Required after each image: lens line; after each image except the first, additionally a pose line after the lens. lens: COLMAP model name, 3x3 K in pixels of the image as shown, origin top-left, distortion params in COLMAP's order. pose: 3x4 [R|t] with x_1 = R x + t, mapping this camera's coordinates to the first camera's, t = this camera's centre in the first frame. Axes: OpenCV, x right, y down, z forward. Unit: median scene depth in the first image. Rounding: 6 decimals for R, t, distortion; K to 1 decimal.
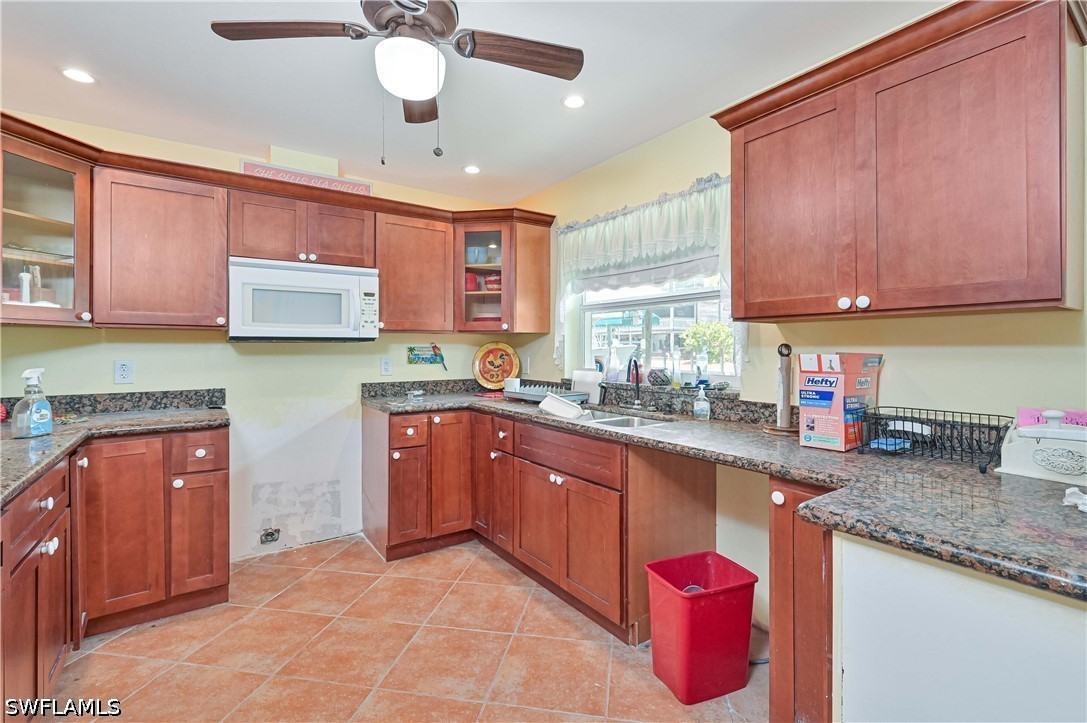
lens RADIAL K [[490.9, 0, 555.5], [0, 490.9, 347.3], [0, 0, 1]] dist [0.001596, -0.000293]
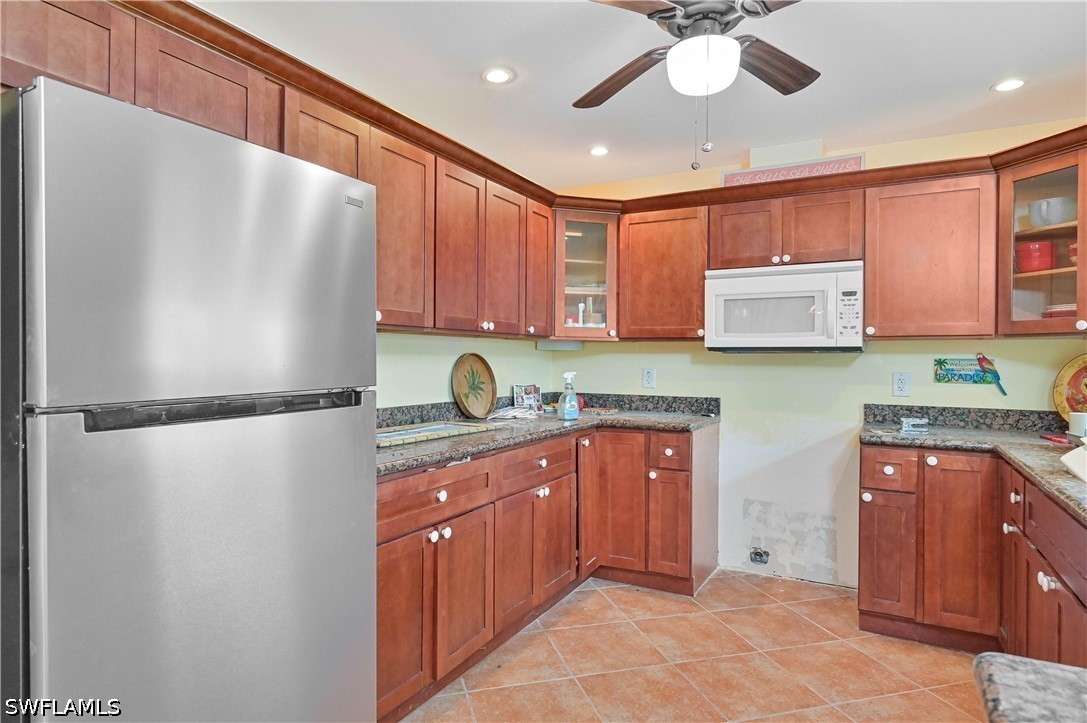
lens RADIAL K [[625.0, 0, 543.1], [0, 625.0, 360.0], [0, 0, 1]] dist [-0.005654, 0.001093]
pose [[0.427640, 0.007010, -0.903922, 0.358712], [-0.007137, 0.999965, 0.004379, 0.001490], [0.903921, 0.004578, 0.427675, 0.109692]]
